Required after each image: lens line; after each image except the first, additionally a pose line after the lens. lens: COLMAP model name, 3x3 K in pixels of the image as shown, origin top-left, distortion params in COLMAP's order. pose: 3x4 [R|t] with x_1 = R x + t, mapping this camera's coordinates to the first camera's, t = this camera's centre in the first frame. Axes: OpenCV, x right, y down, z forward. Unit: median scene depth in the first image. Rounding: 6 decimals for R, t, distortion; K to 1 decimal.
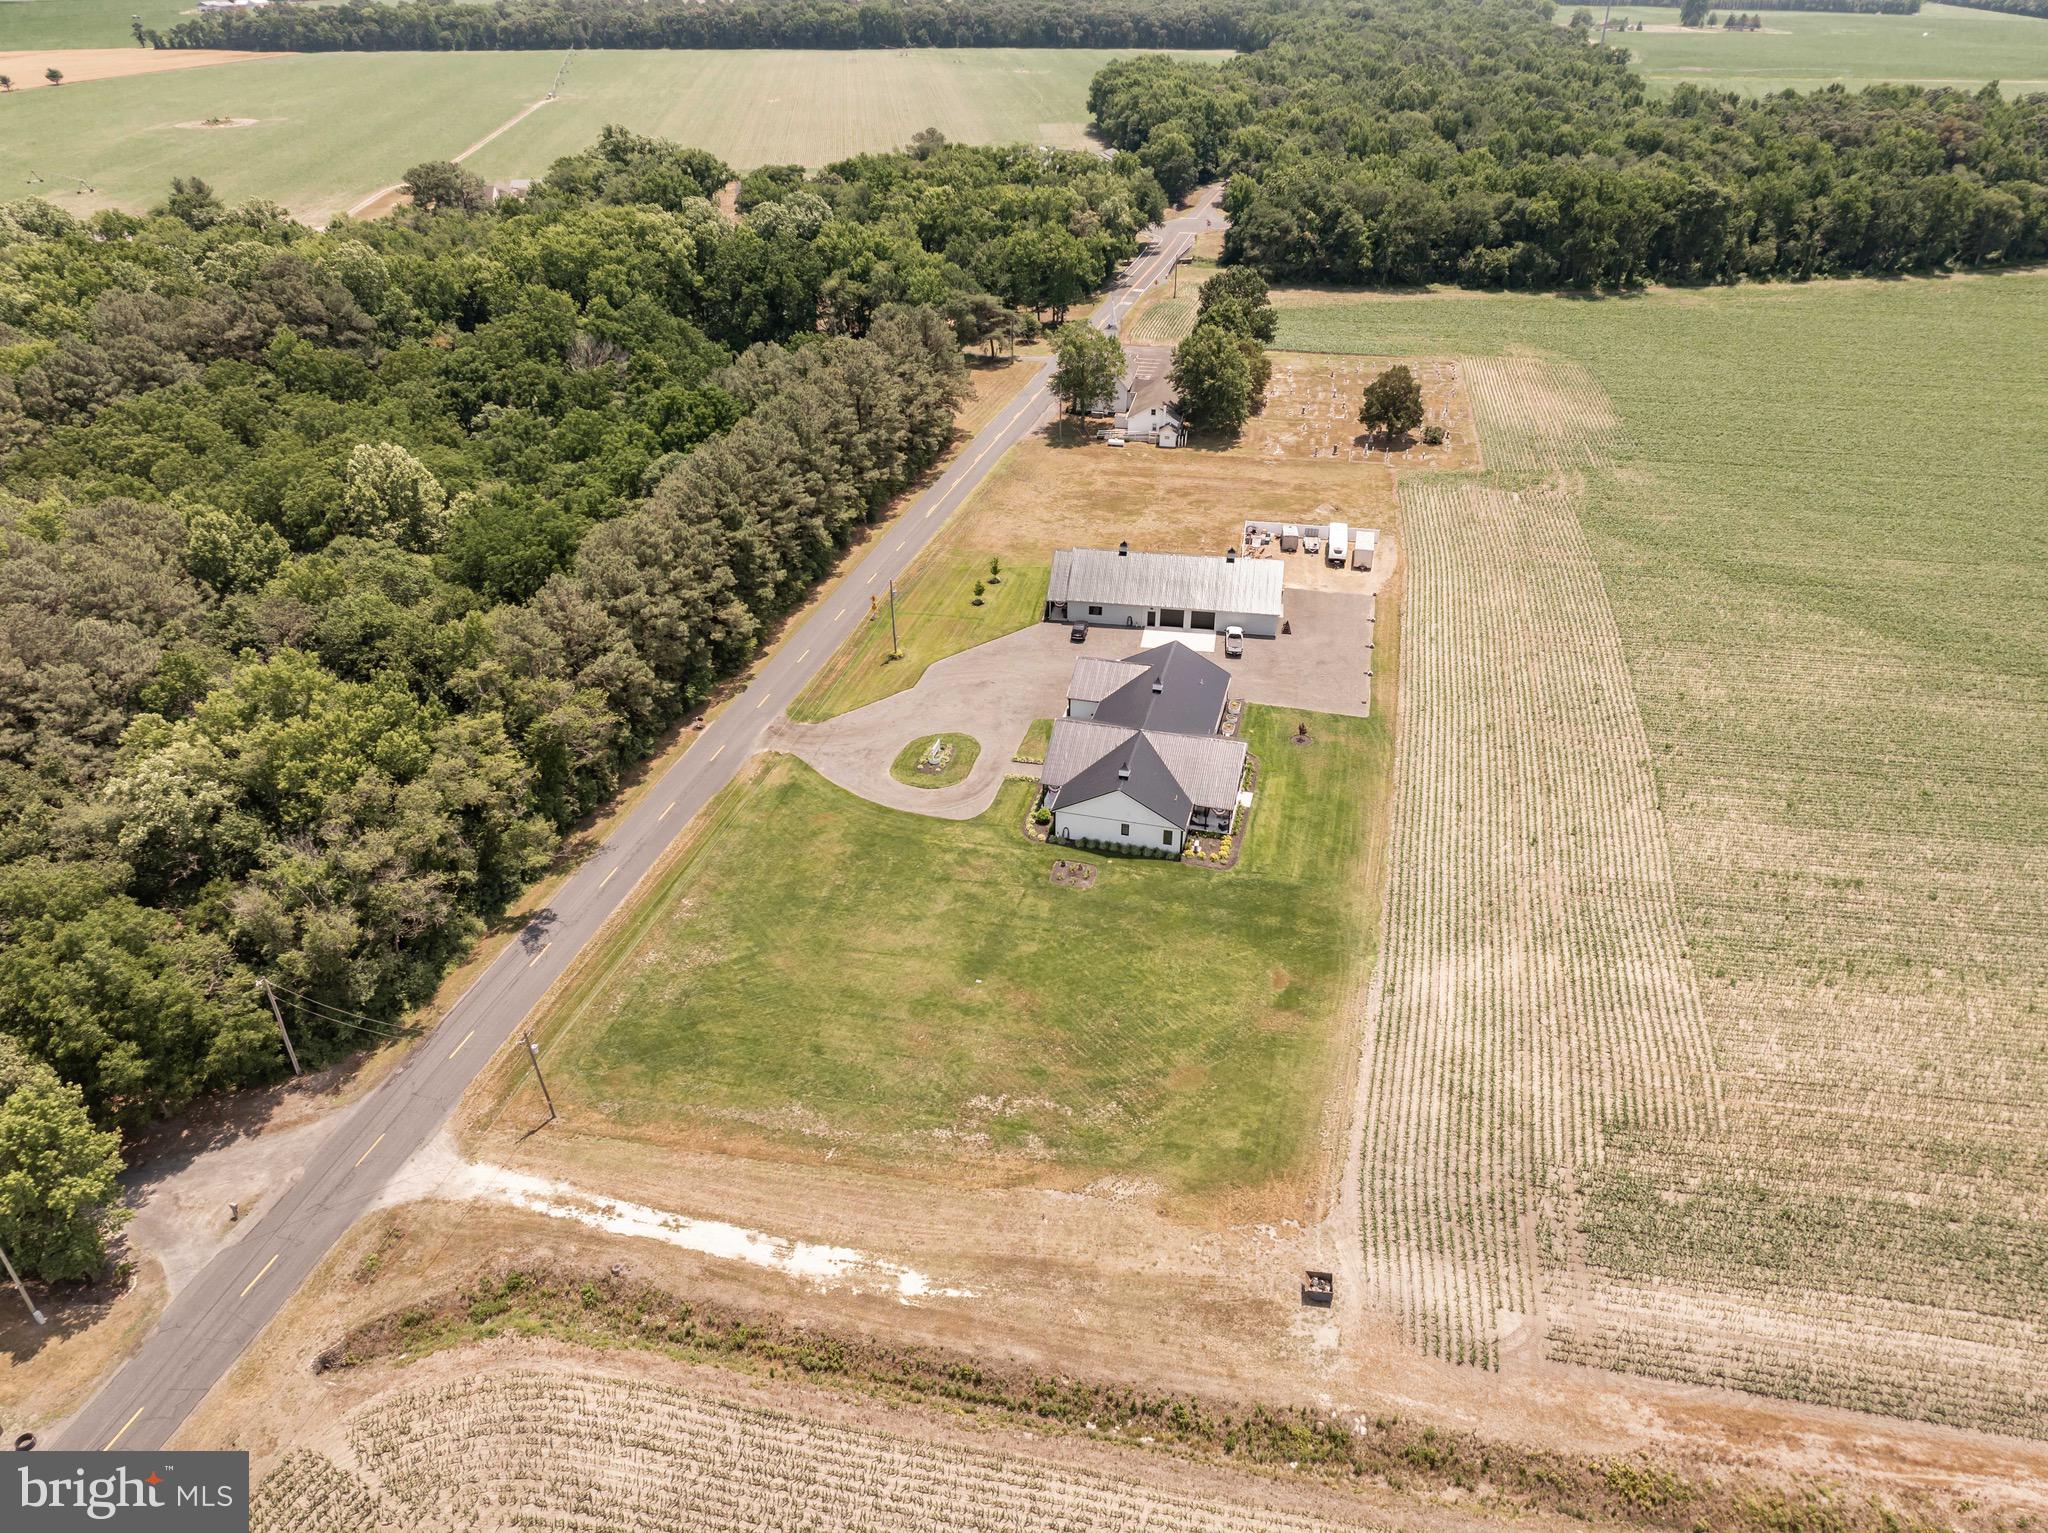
lens RADIAL K [[1425.4, 0, 1030.3], [0, 1425.4, 768.3], [0, 0, 1]] dist [-0.023253, 0.004101]
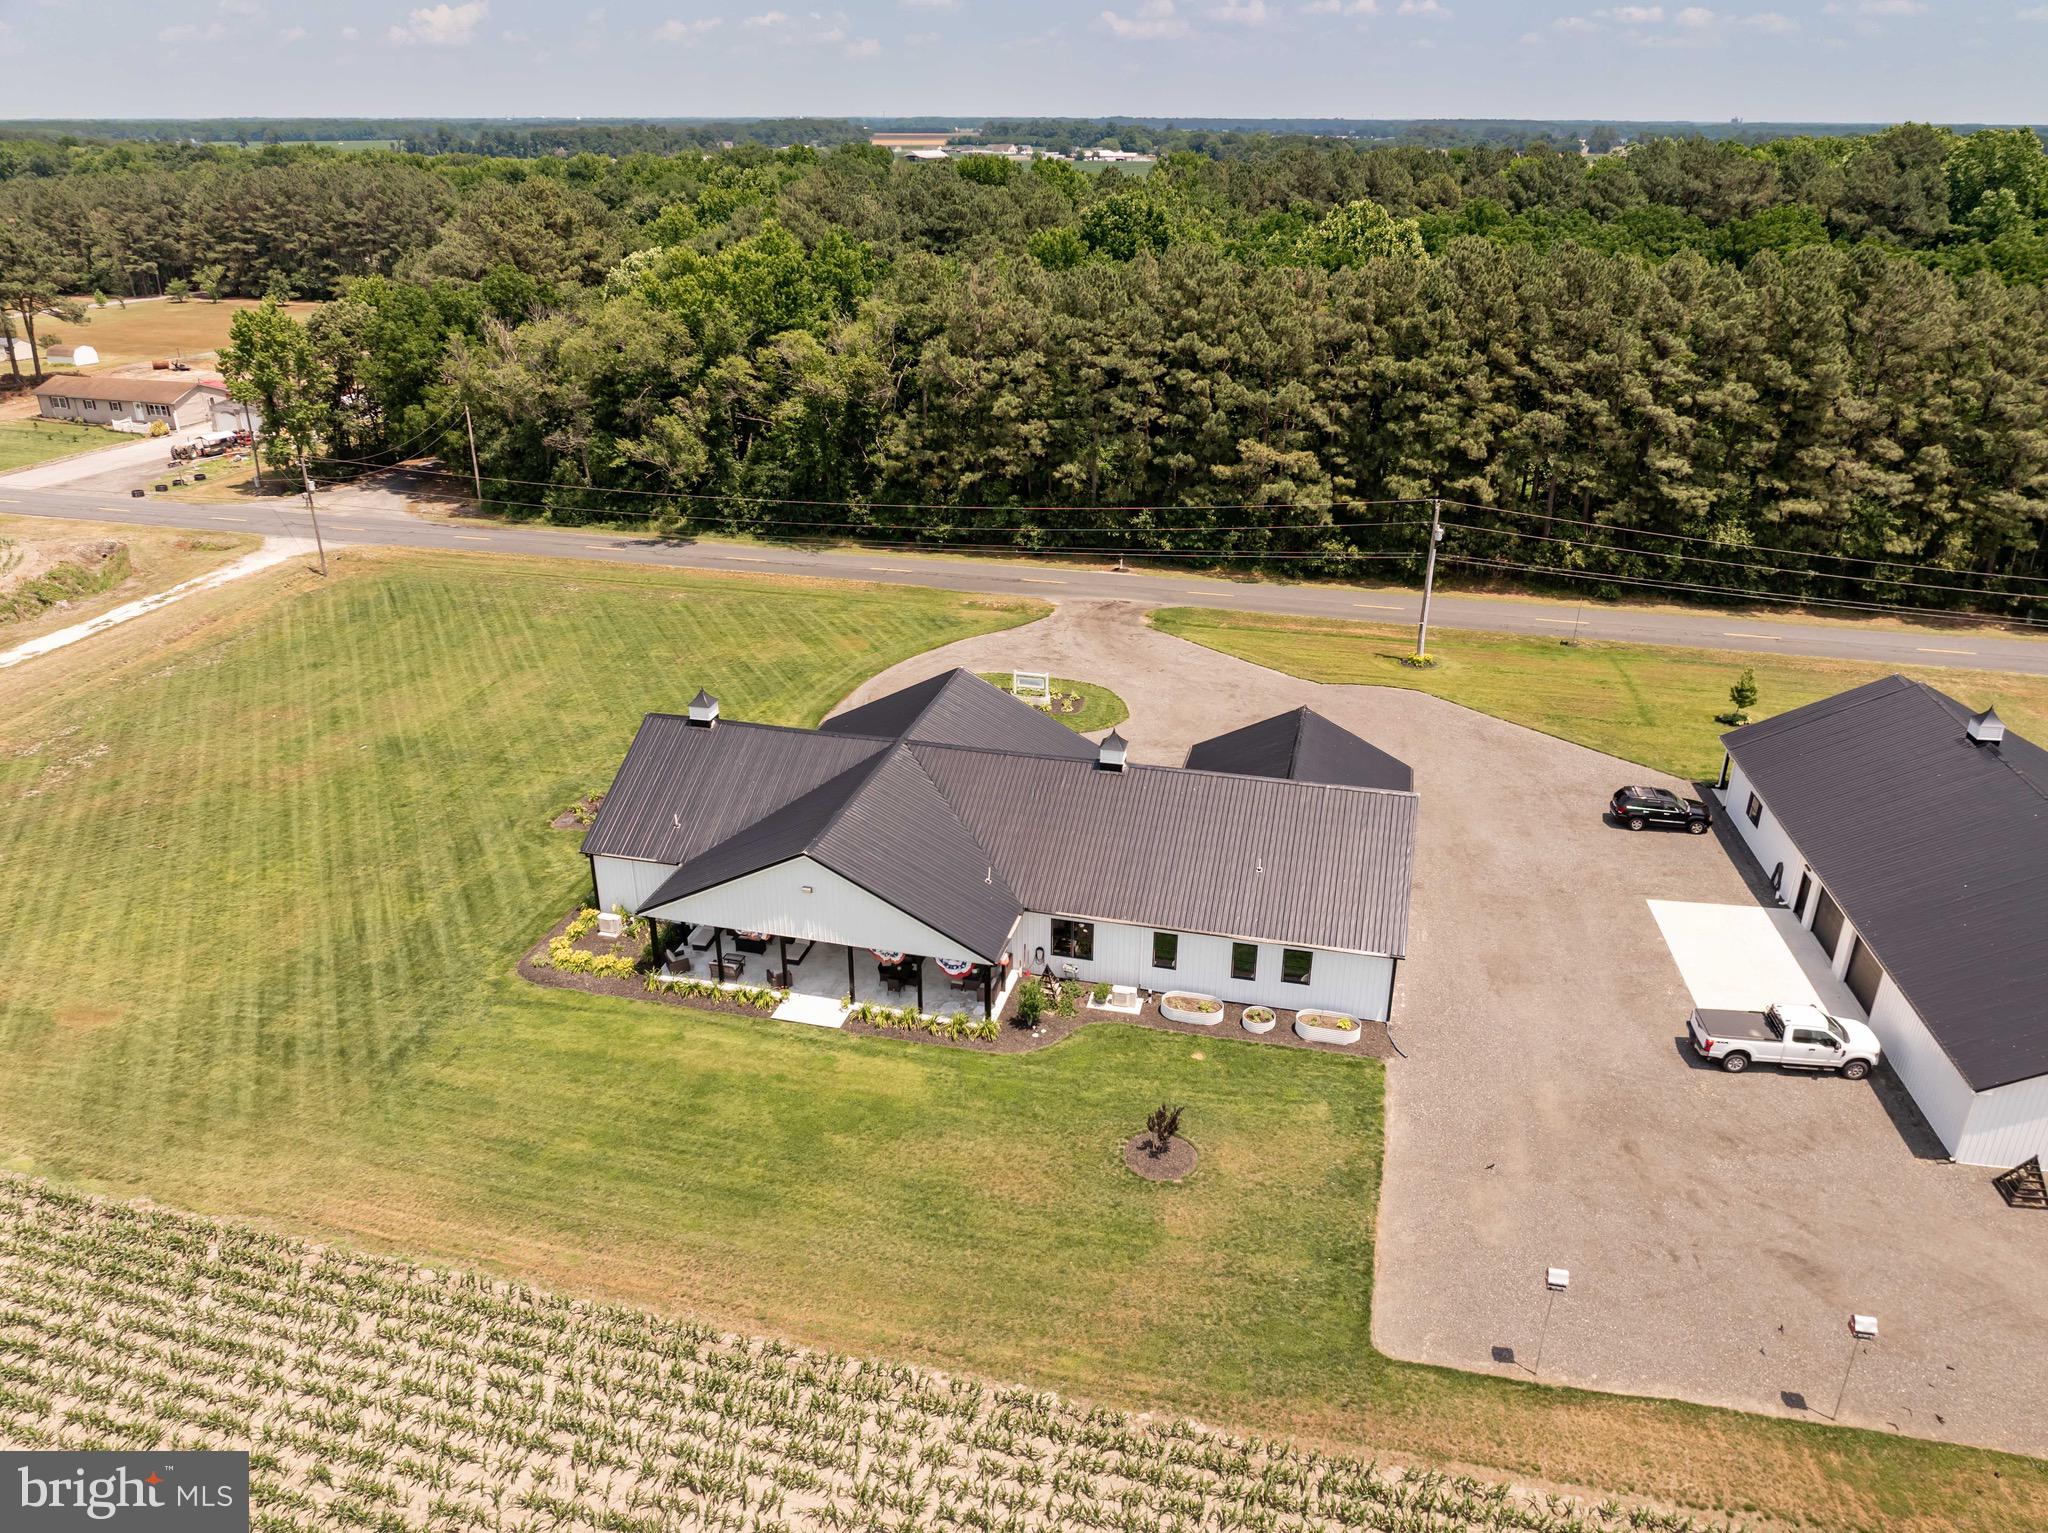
lens RADIAL K [[1435.5, 0, 1028.9], [0, 1435.5, 764.0], [0, 0, 1]] dist [-0.035477, 0.024560]
pose [[0.004904, 0.408788, -0.912616, 0.438983], [-0.520501, 0.780297, 0.346721, -0.175976], [0.853847, 0.473317, 0.216600, 0.891981]]
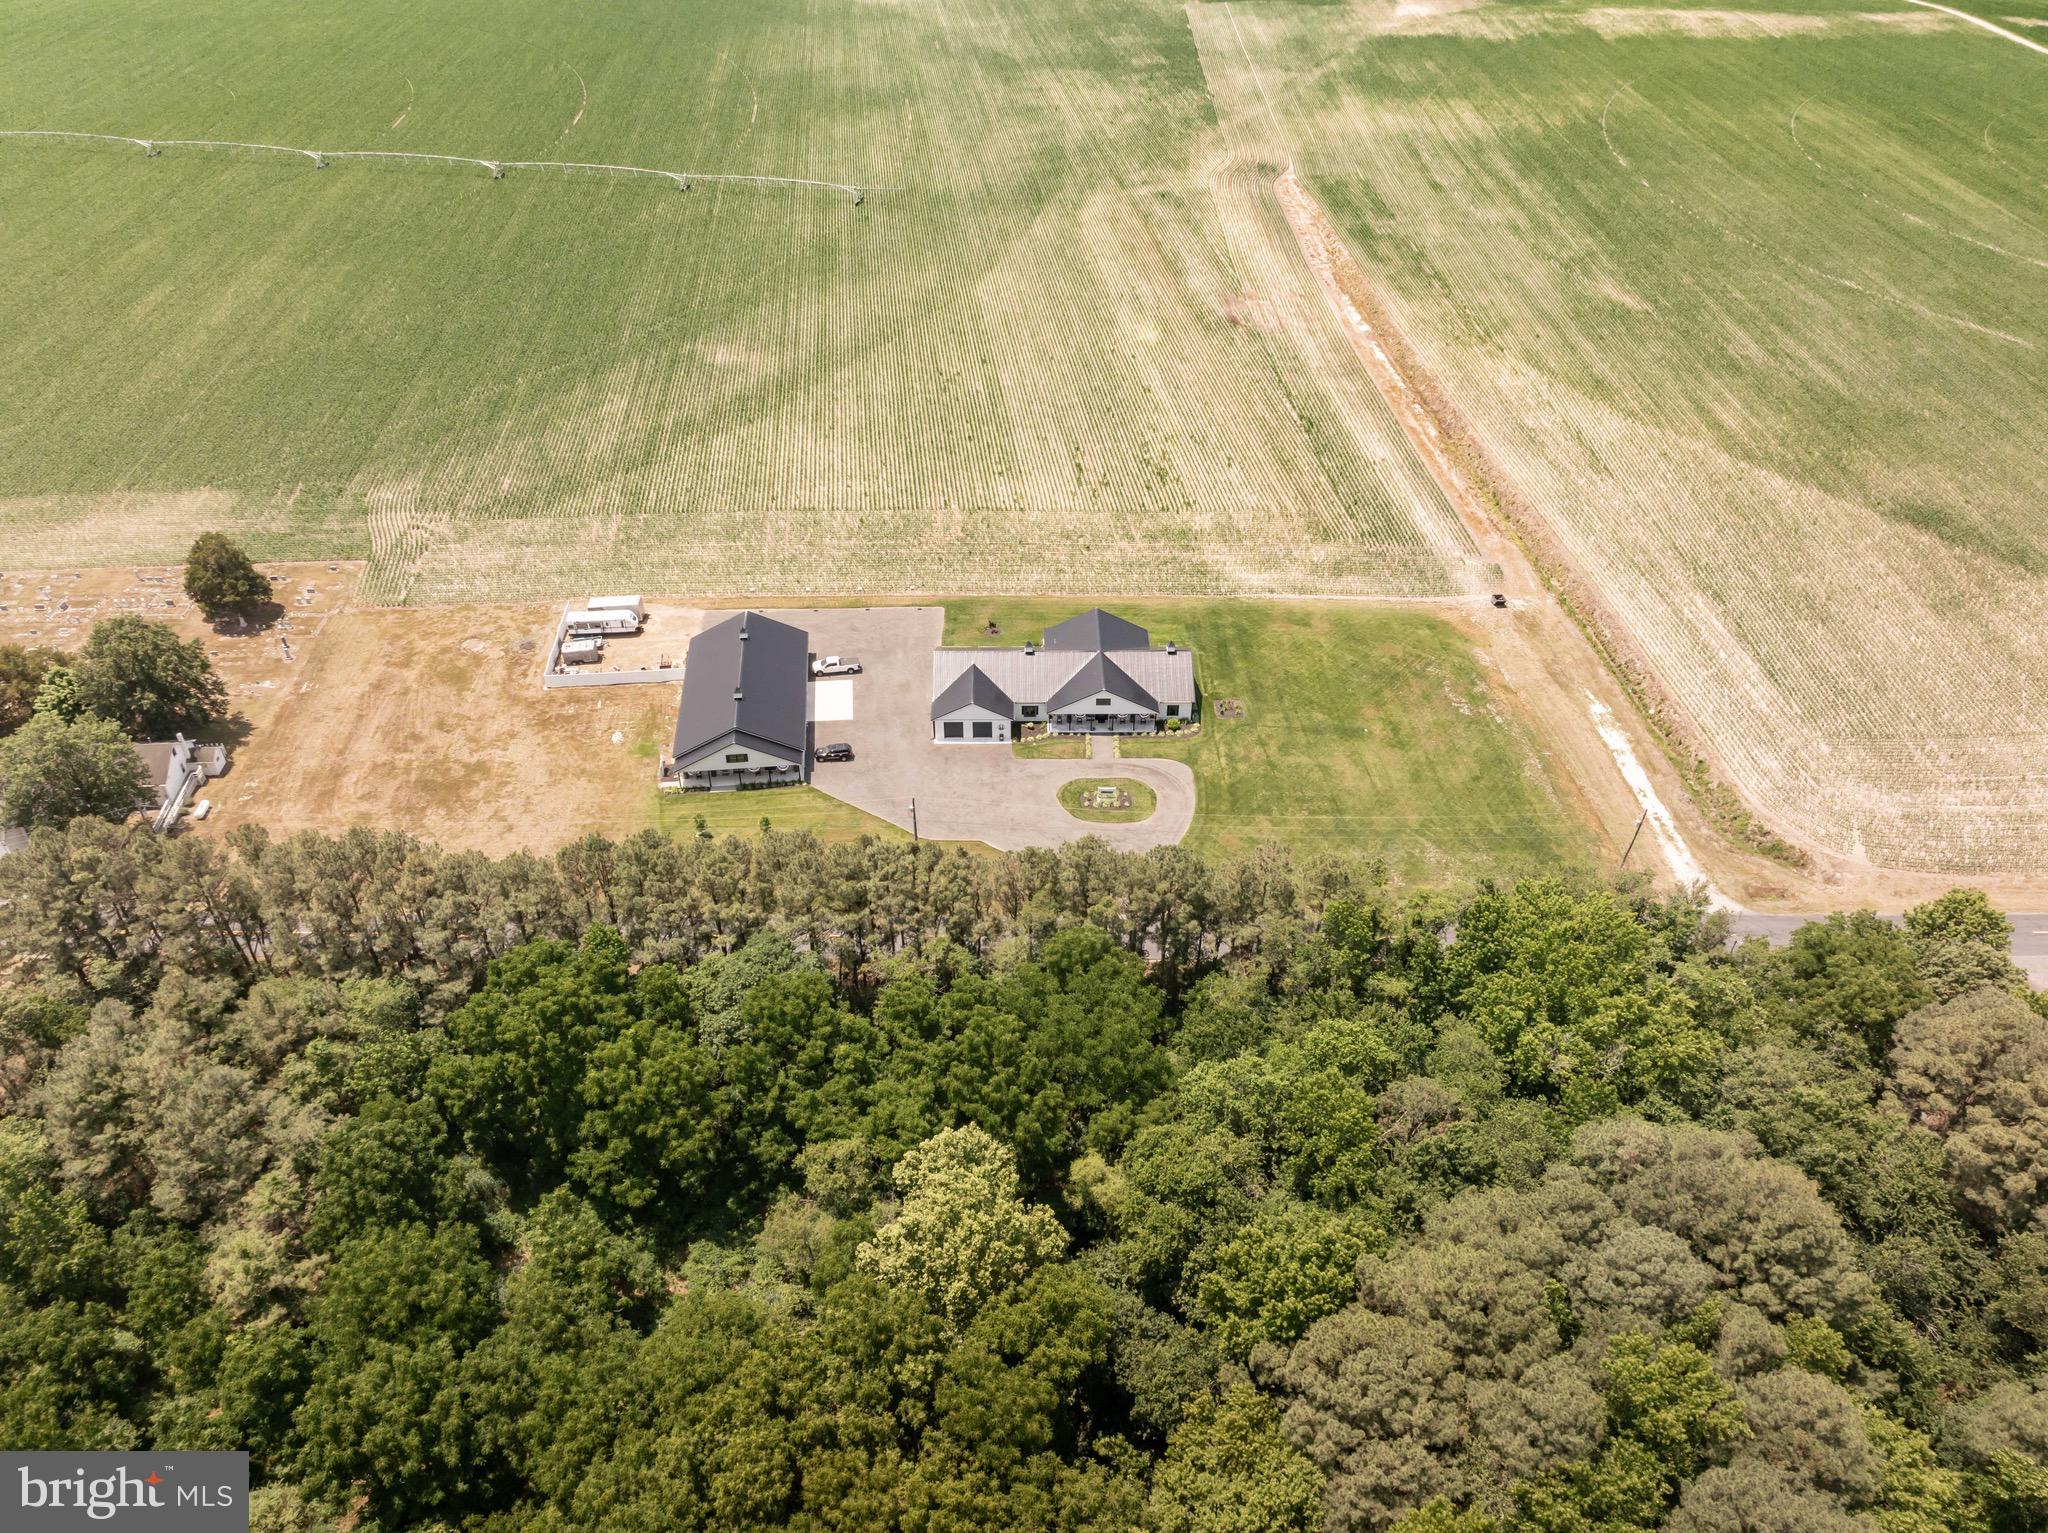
lens RADIAL K [[1435.5, 0, 1028.9], [0, 1435.5, 764.0], [0, 0, 1]] dist [-0.035477, 0.024560]
pose [[-0.260414, -0.584459, 0.768500, -0.887225], [0.497282, 0.601074, 0.625637, -0.747828], [-0.827584, 0.545086, 0.134112, 0.884782]]
